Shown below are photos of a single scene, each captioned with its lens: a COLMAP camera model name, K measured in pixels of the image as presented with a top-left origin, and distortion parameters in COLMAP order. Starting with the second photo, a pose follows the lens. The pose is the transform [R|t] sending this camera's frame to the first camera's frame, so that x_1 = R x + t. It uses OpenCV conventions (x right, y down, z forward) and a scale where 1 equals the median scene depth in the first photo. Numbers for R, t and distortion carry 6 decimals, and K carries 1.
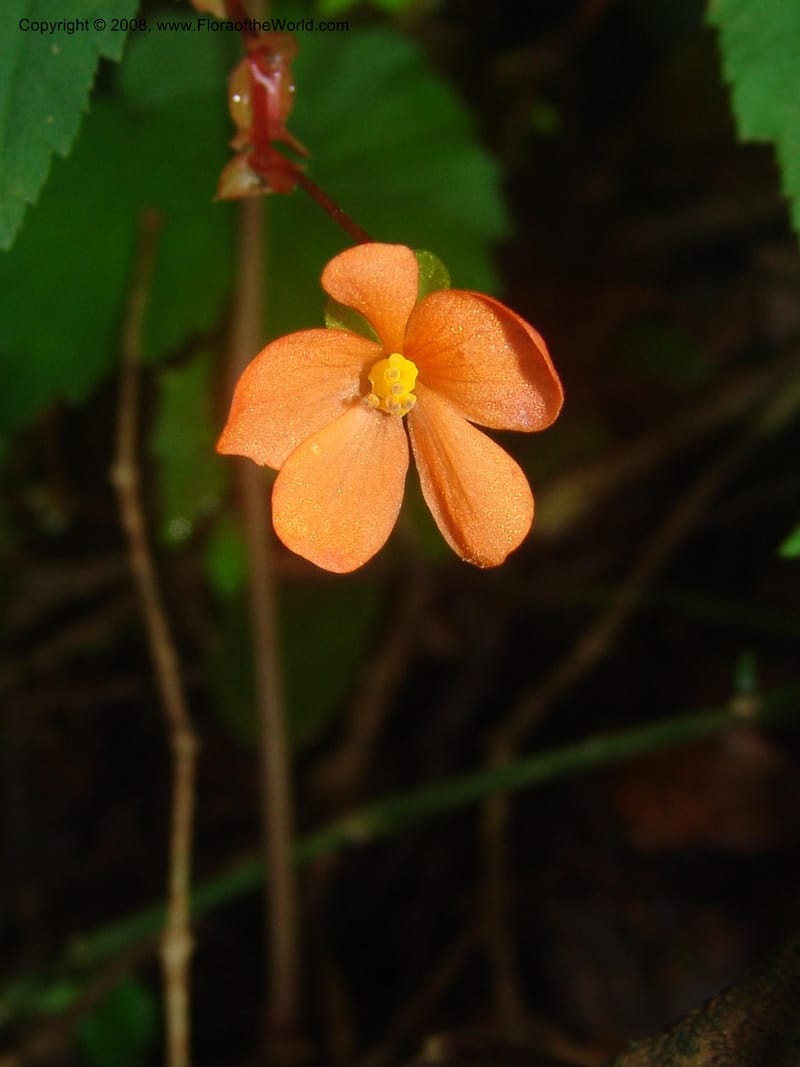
lens RADIAL K [[2609.8, 0, 400.0], [0, 2609.8, 533.5], [0, 0, 1]] dist [-0.062981, -0.357530]
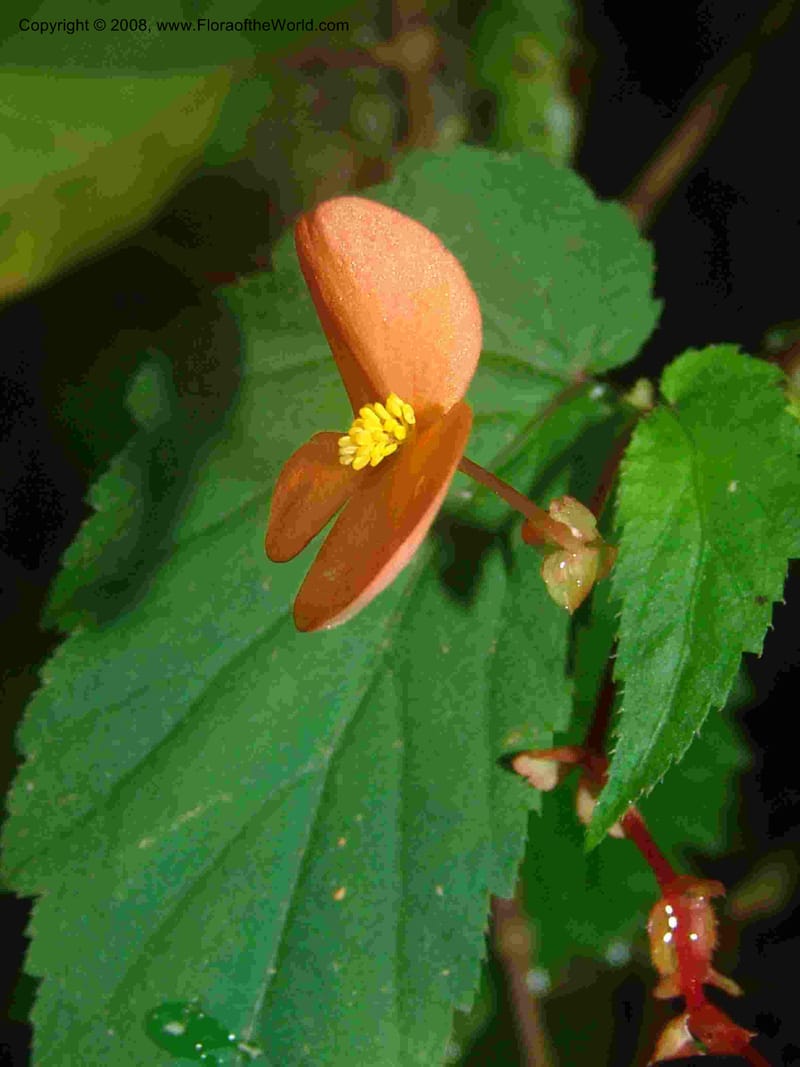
lens RADIAL K [[2609.8, 0, 400.0], [0, 2609.8, 533.5], [0, 0, 1]] dist [-0.062981, -0.357530]
pose [[0.992682, -0.118975, -0.020685, -0.136894], [0.117892, 0.991895, -0.047399, -0.326808], [0.026157, 0.044613, 0.998662, 0.099694]]
